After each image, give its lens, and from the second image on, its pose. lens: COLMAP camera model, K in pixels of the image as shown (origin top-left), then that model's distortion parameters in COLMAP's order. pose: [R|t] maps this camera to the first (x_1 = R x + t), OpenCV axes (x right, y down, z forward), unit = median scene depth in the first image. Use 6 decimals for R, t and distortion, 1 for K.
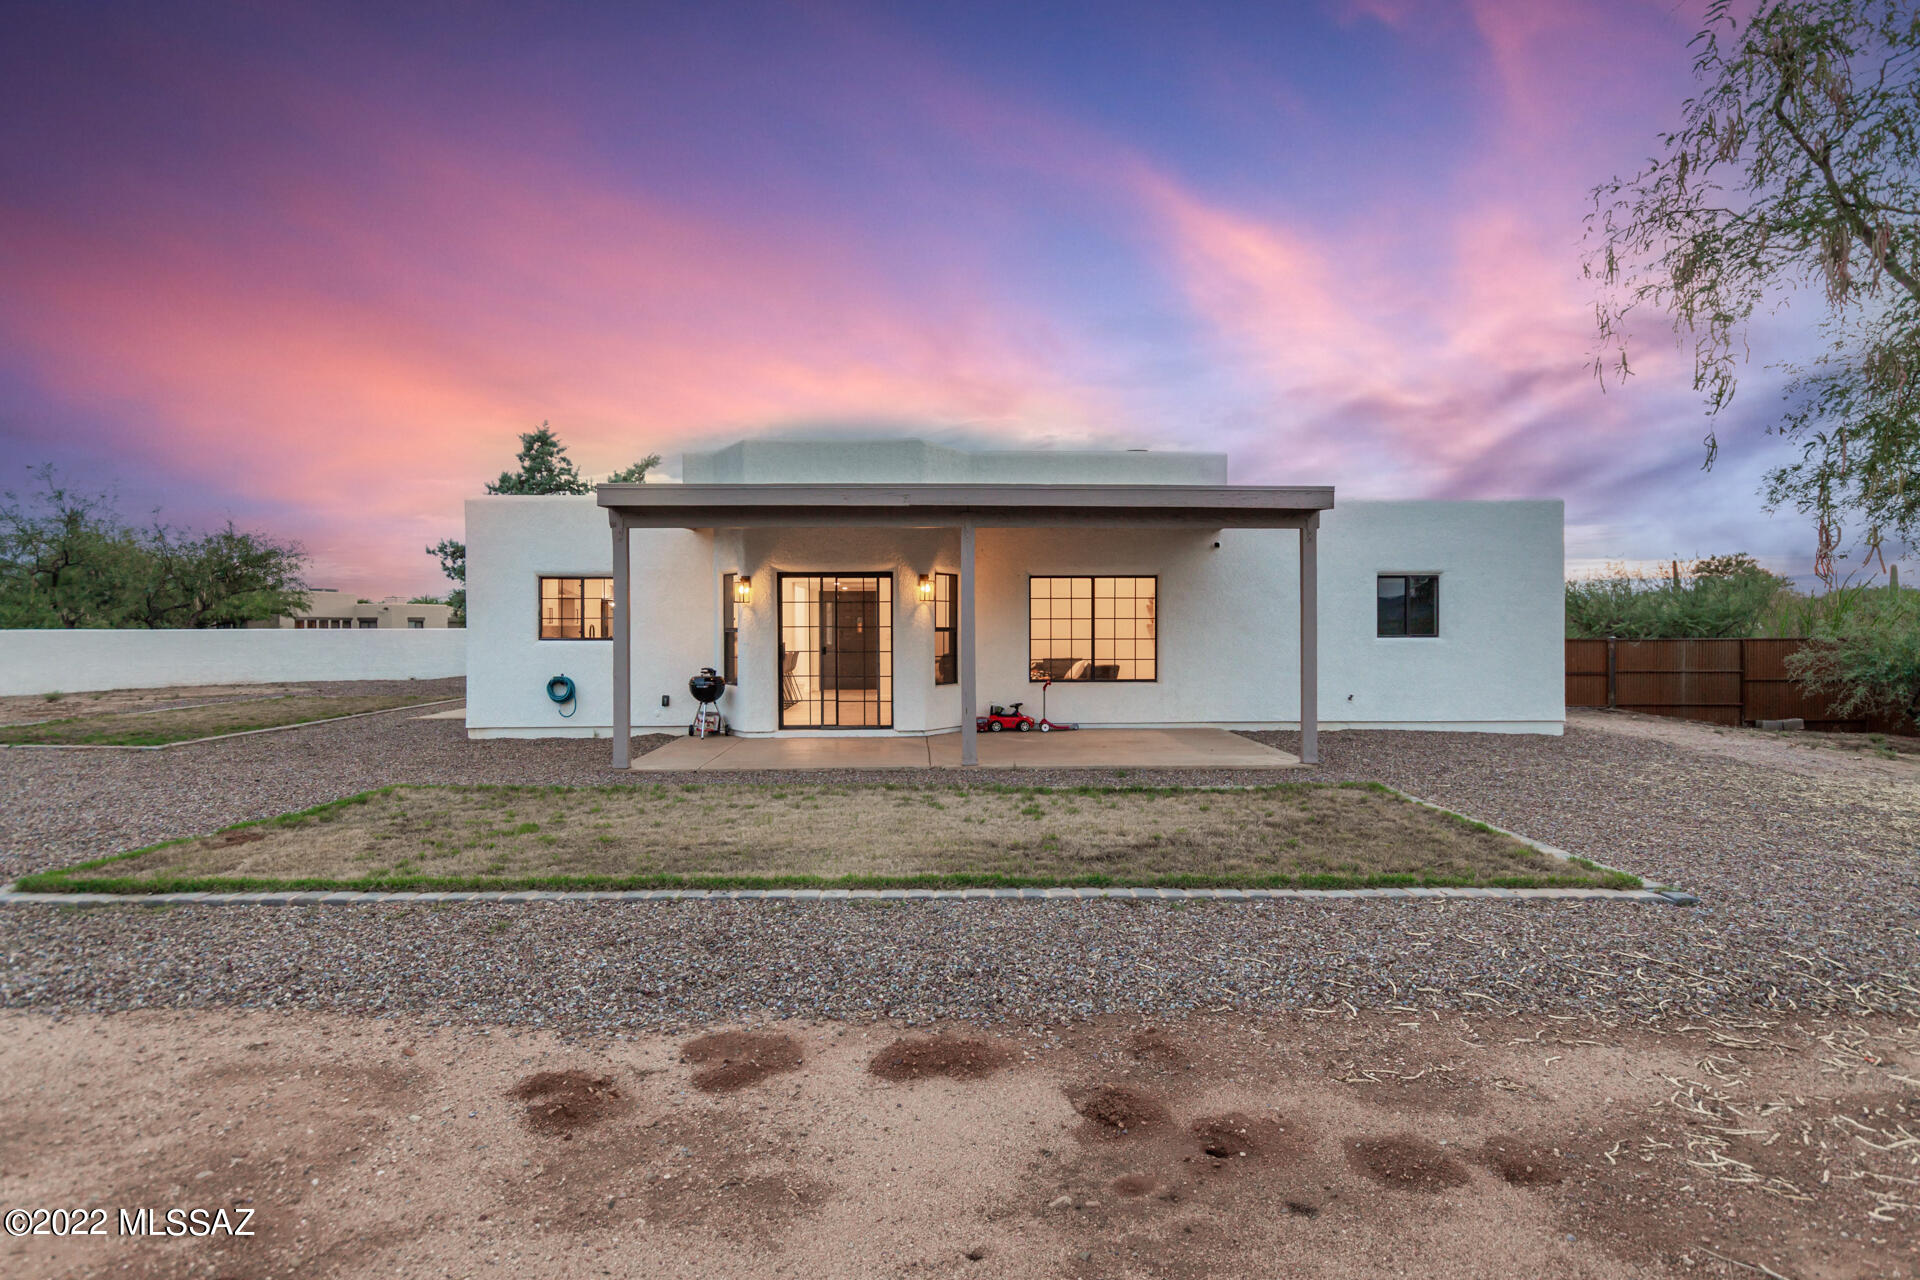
lens RADIAL K [[1038.7, 0, 967.9], [0, 1038.7, 631.0], [0, 0, 1]] dist [0.012508, -0.000960]
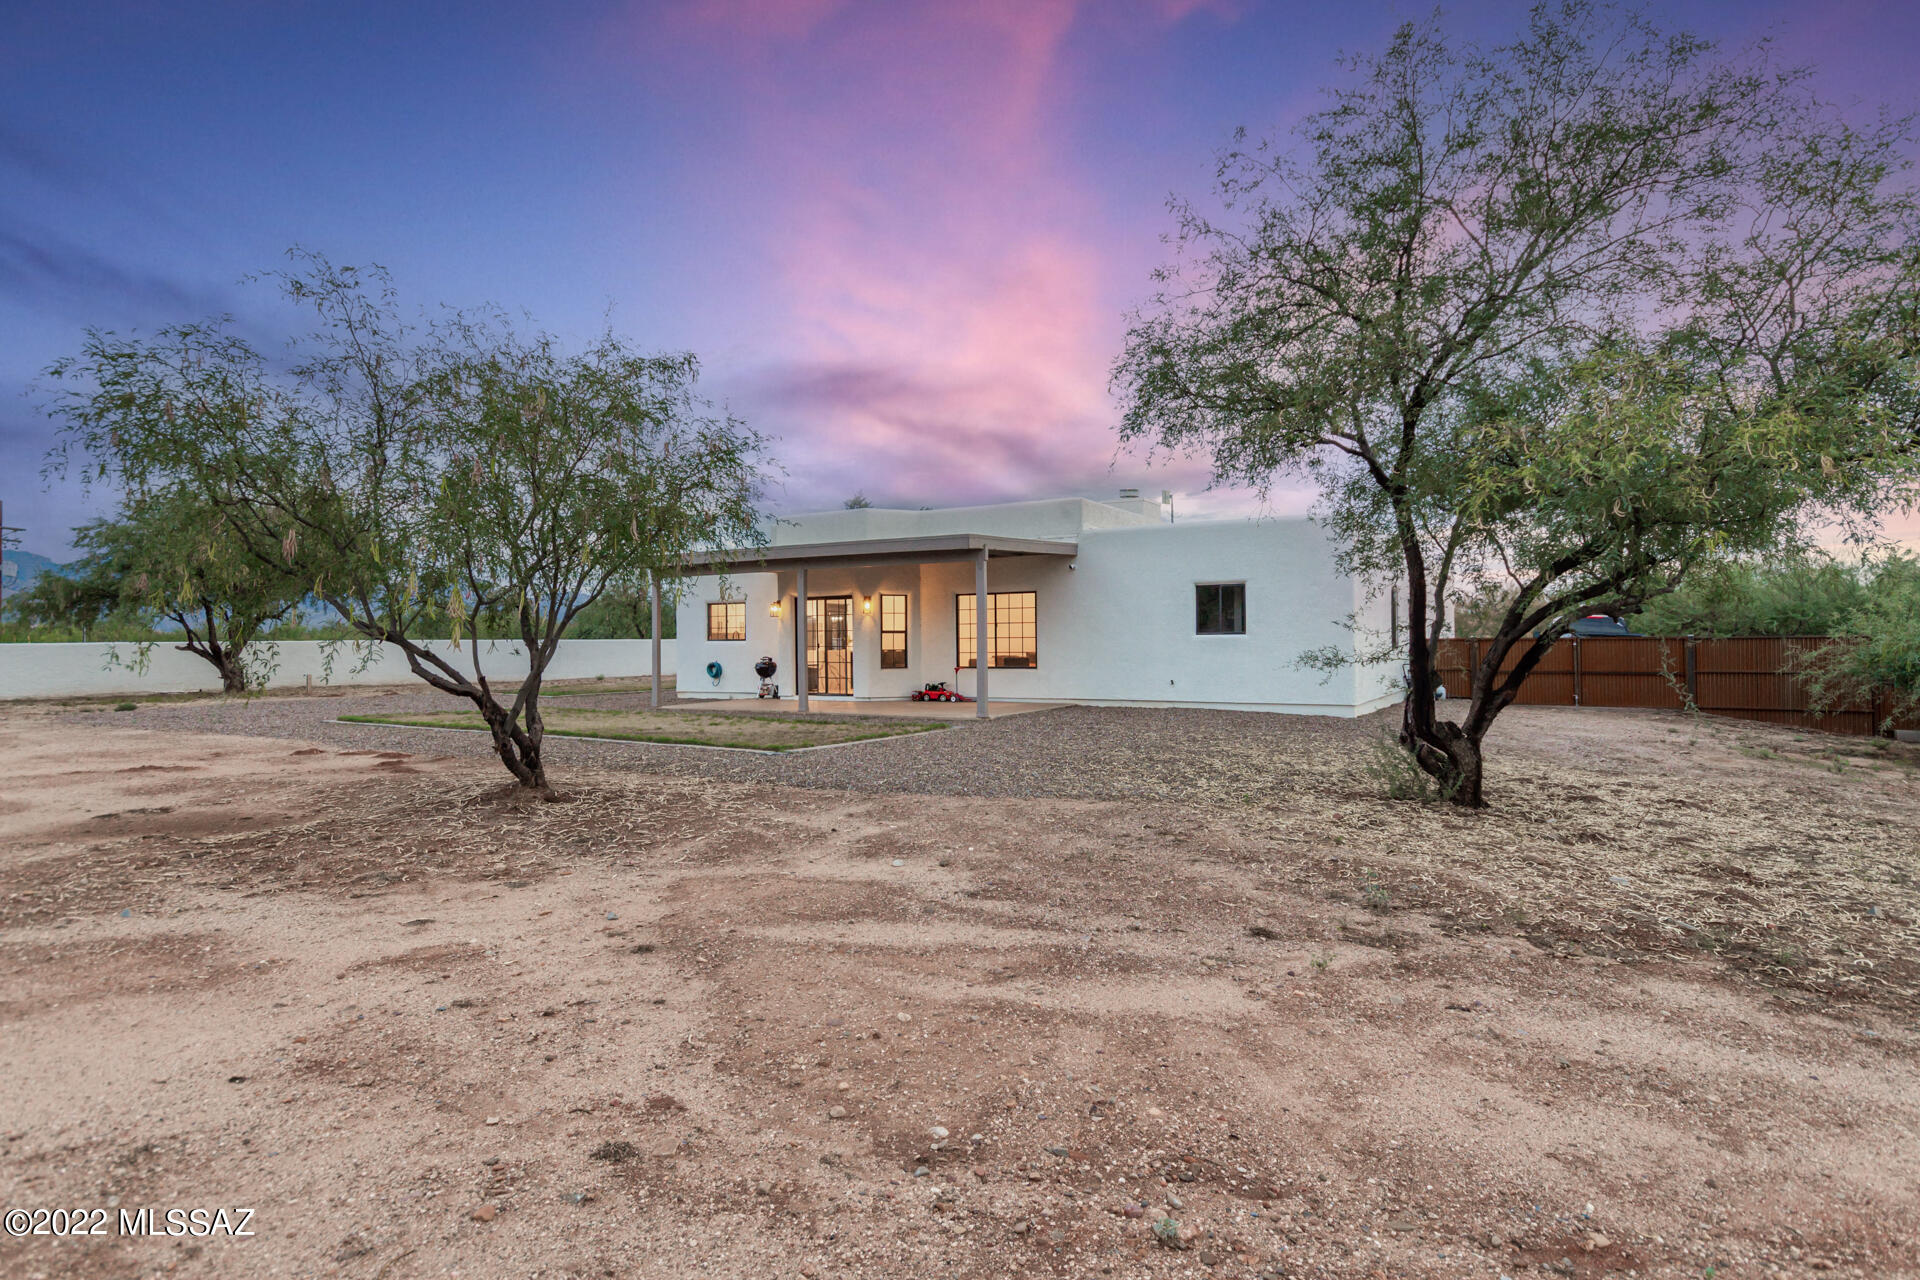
lens RADIAL K [[1038.7, 0, 967.9], [0, 1038.7, 631.0], [0, 0, 1]] dist [0.012508, -0.000960]
pose [[0.849169, -0.011569, -0.527994, 0.848988], [0.005419, 0.999898, -0.013193, 0.017409], [0.528093, 0.008342, 0.849146, -0.218535]]
